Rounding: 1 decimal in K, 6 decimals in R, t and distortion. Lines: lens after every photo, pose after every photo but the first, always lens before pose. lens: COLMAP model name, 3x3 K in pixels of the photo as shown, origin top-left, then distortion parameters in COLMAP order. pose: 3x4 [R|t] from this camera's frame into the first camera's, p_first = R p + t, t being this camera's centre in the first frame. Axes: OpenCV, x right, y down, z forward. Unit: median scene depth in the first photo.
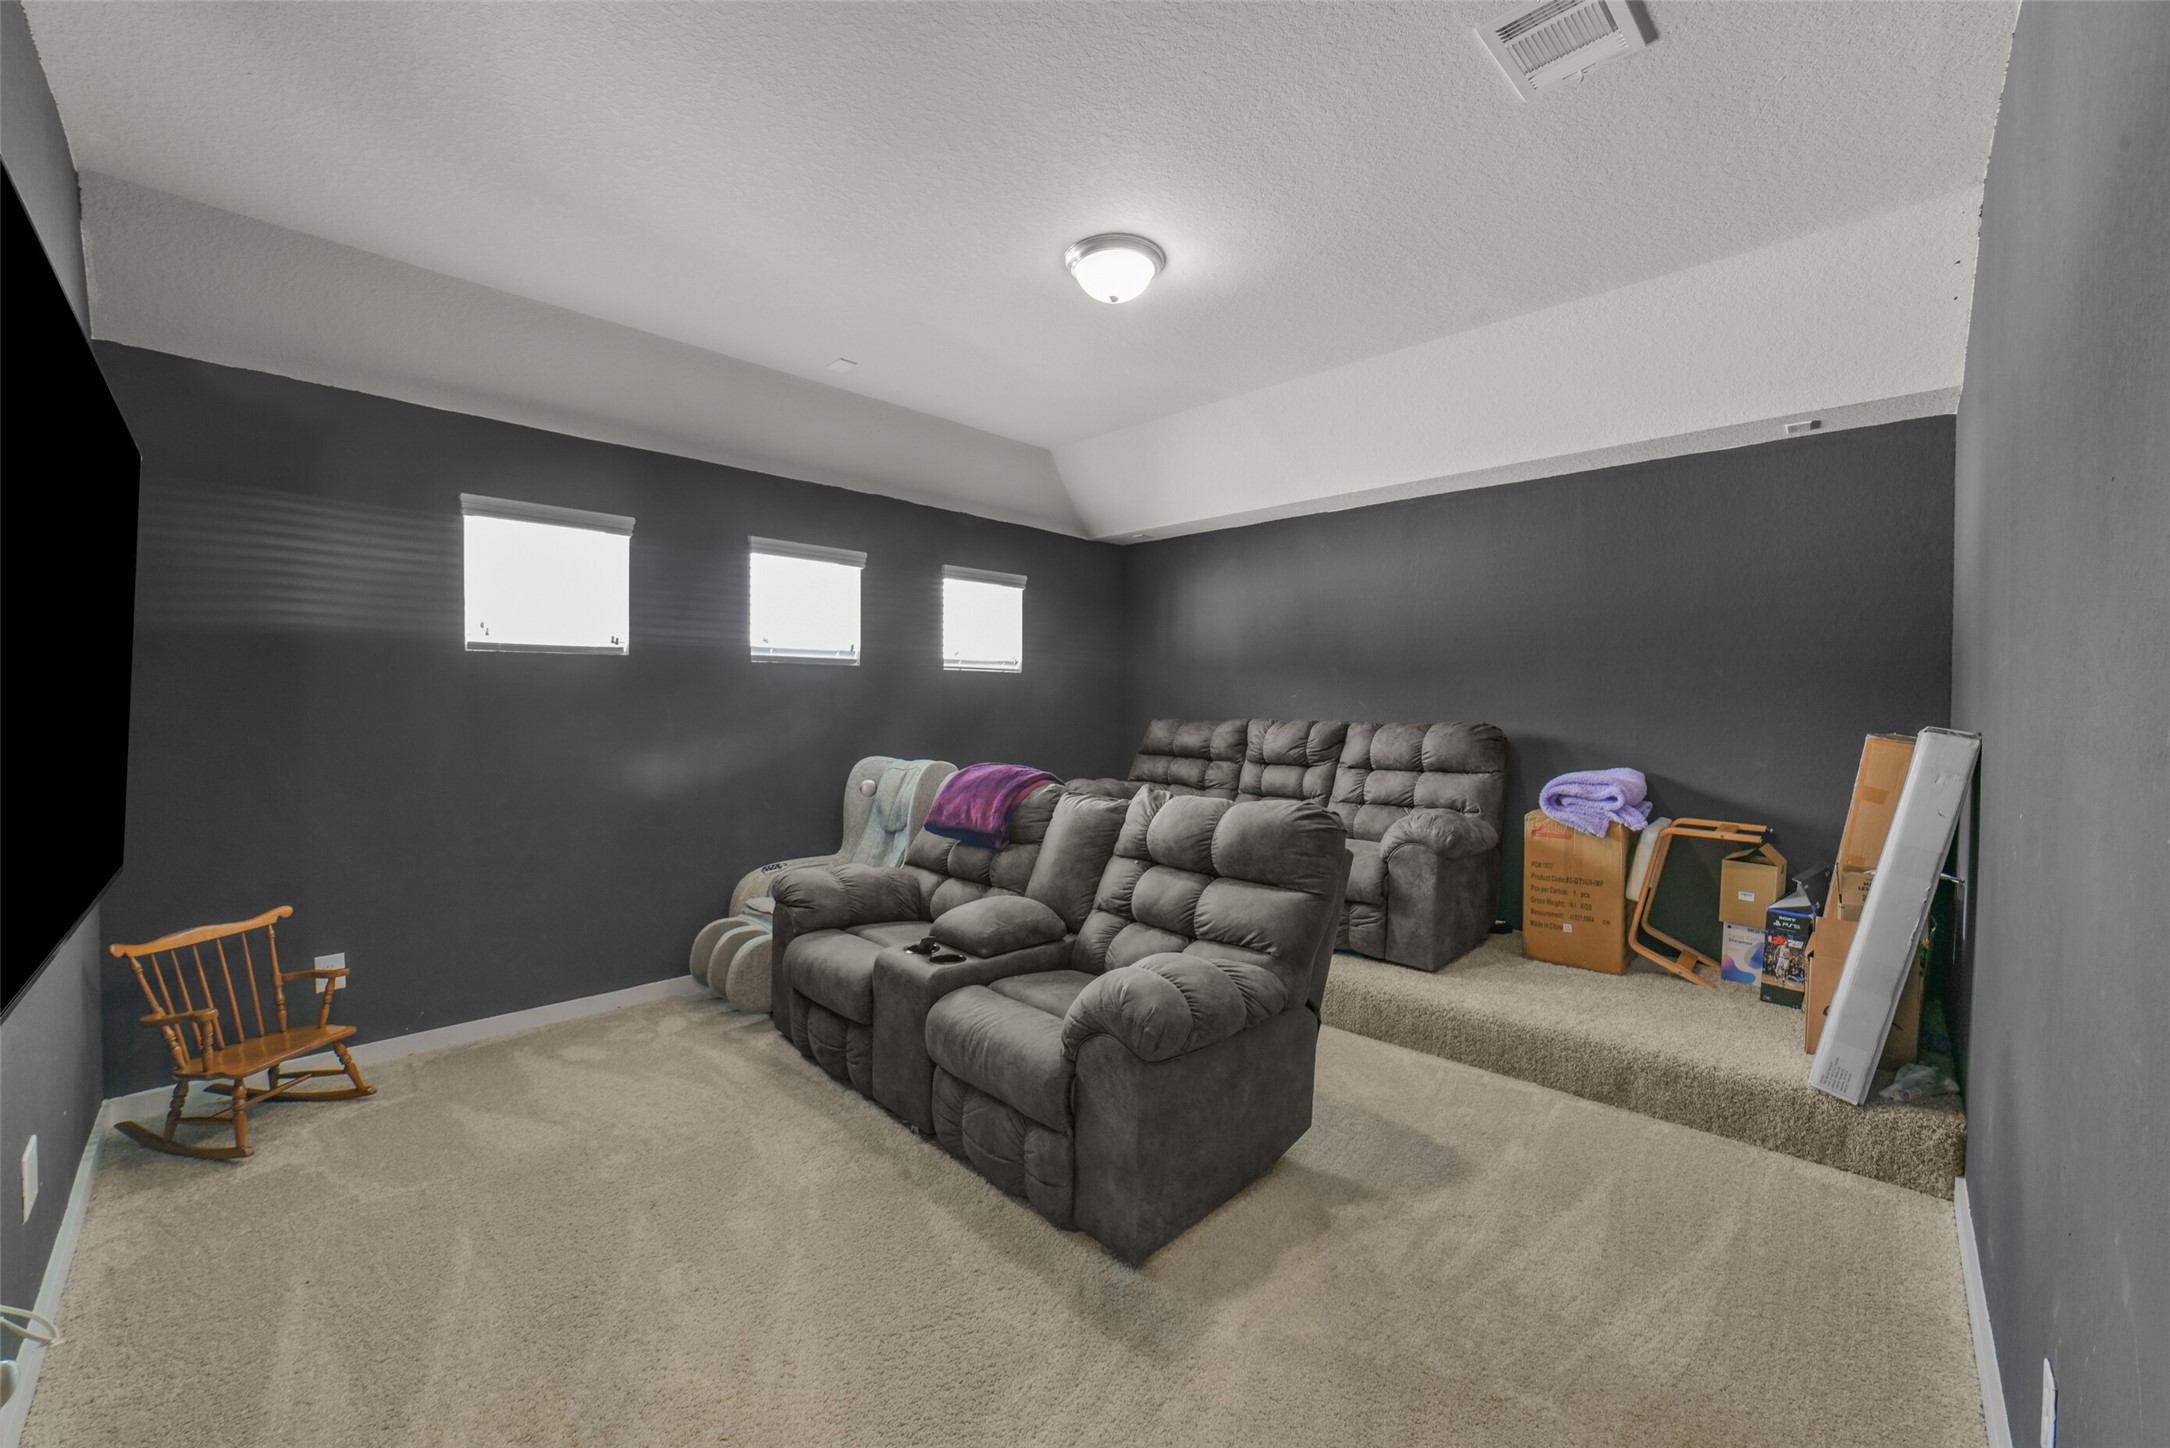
lens RADIAL K [[903.4, 0, 1086.9], [0, 903.4, 716.4], [0, 0, 1]] dist [-0.001646, 0.000039]
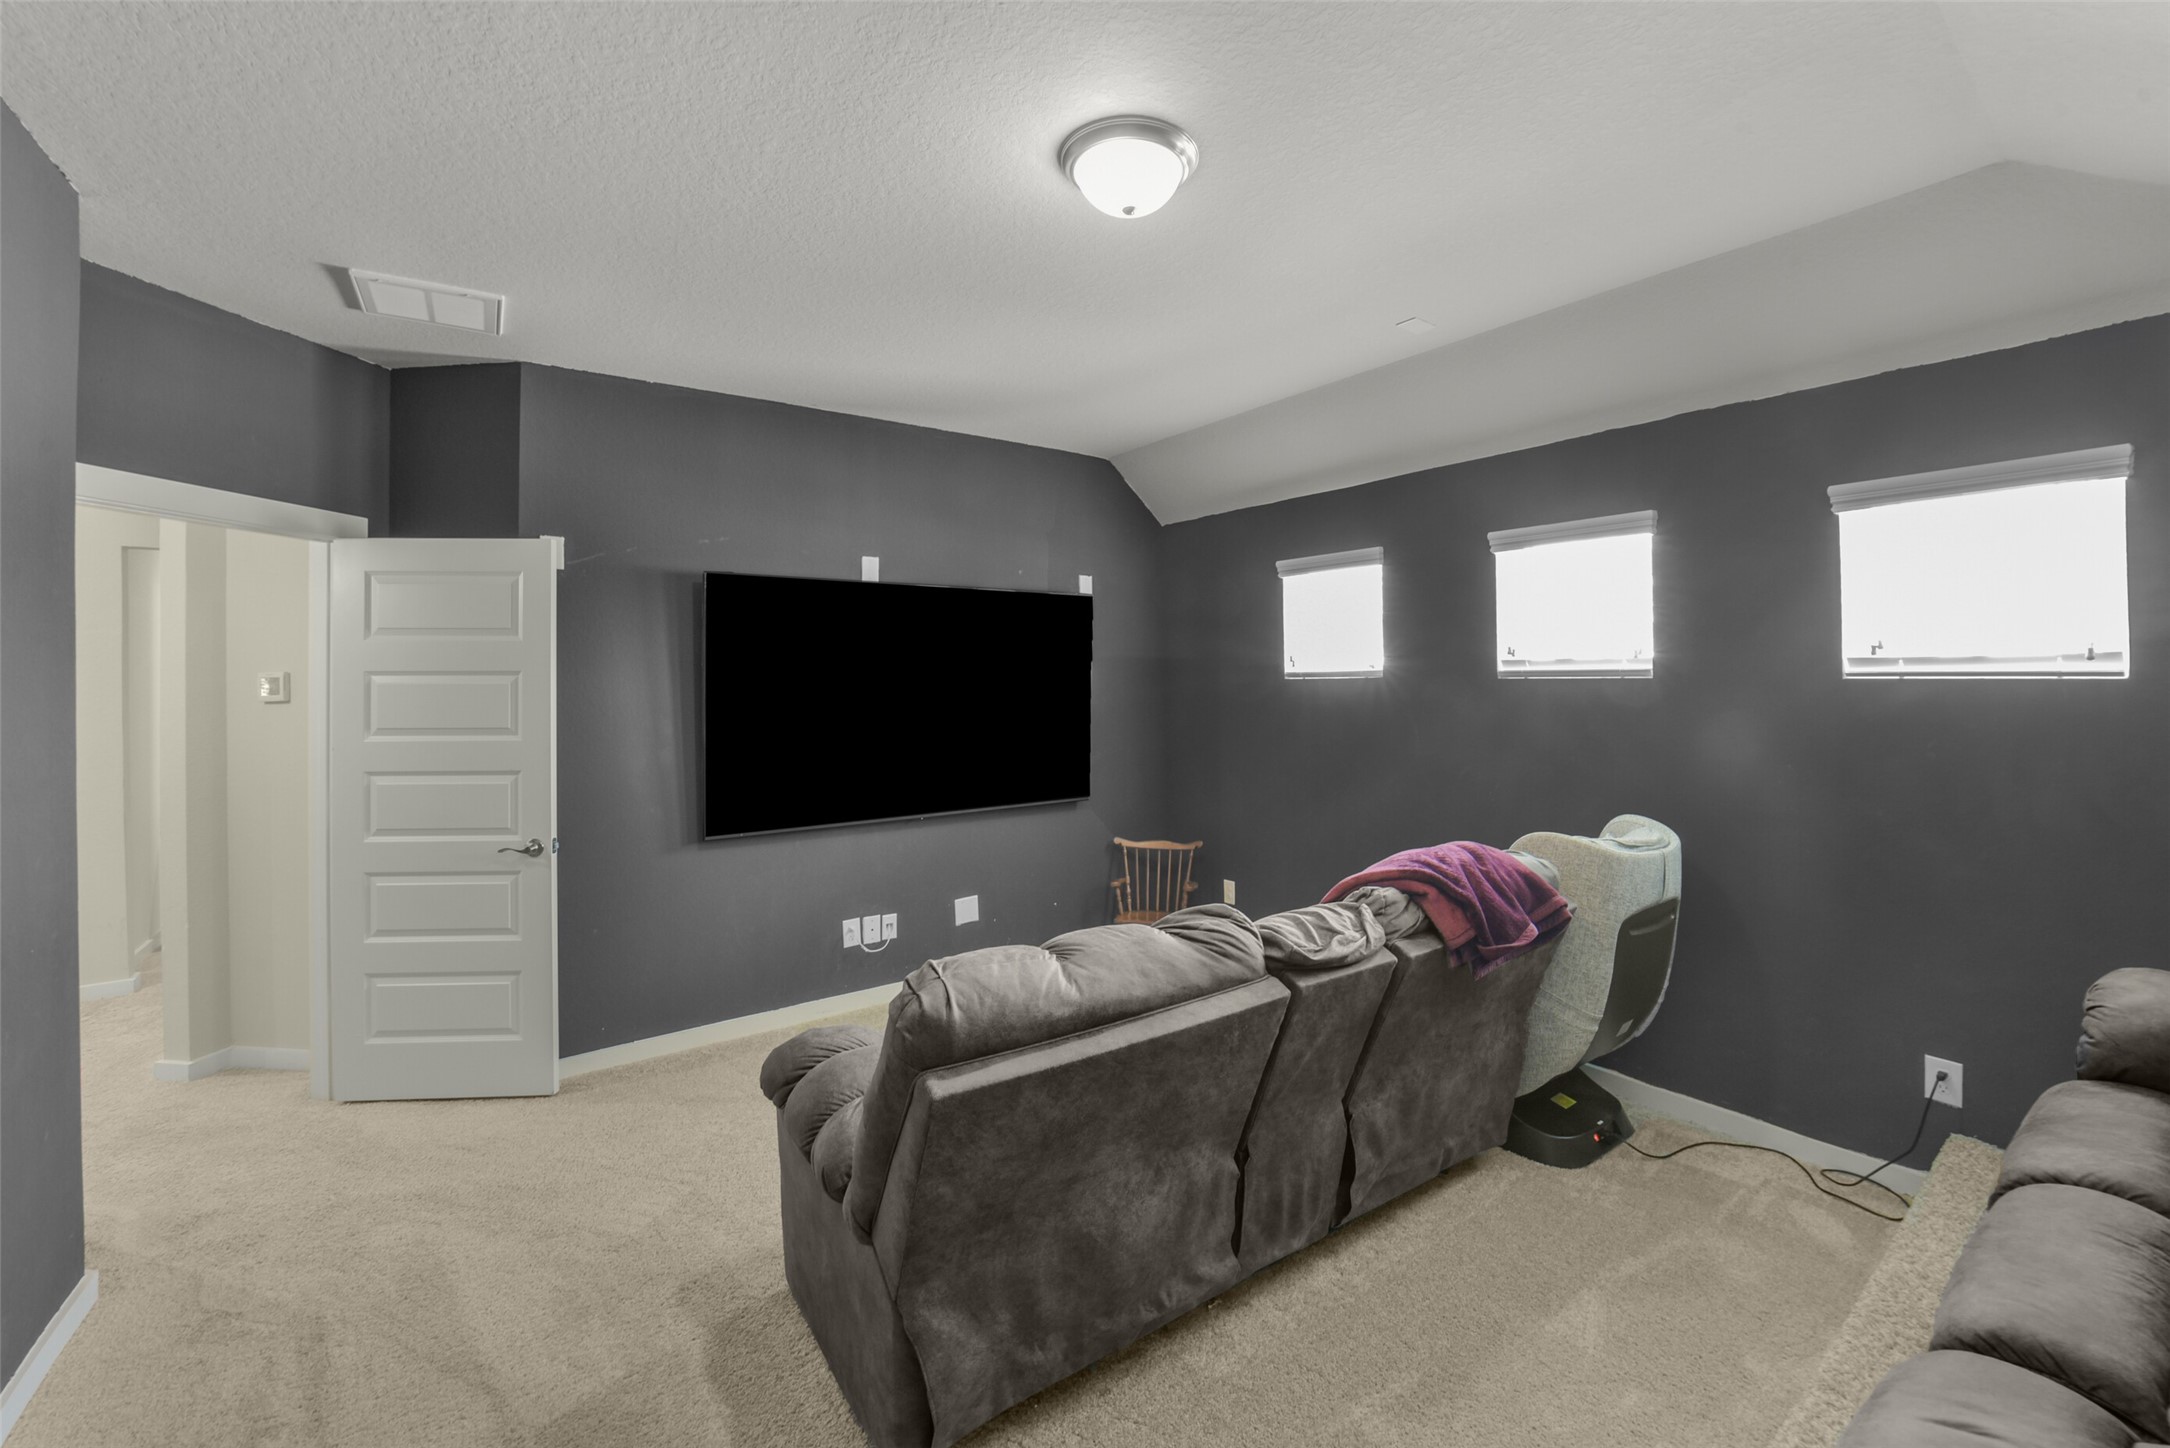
lens RADIAL K [[903.4, 0, 1086.9], [0, 903.4, 716.4], [0, 0, 1]] dist [-0.001646, 0.000039]
pose [[-0.165469, 0.011011, -0.986154, 0.639391], [-0.032338, 0.999339, 0.016584, -0.031099], [0.985685, 0.034635, -0.165003, 0.900478]]
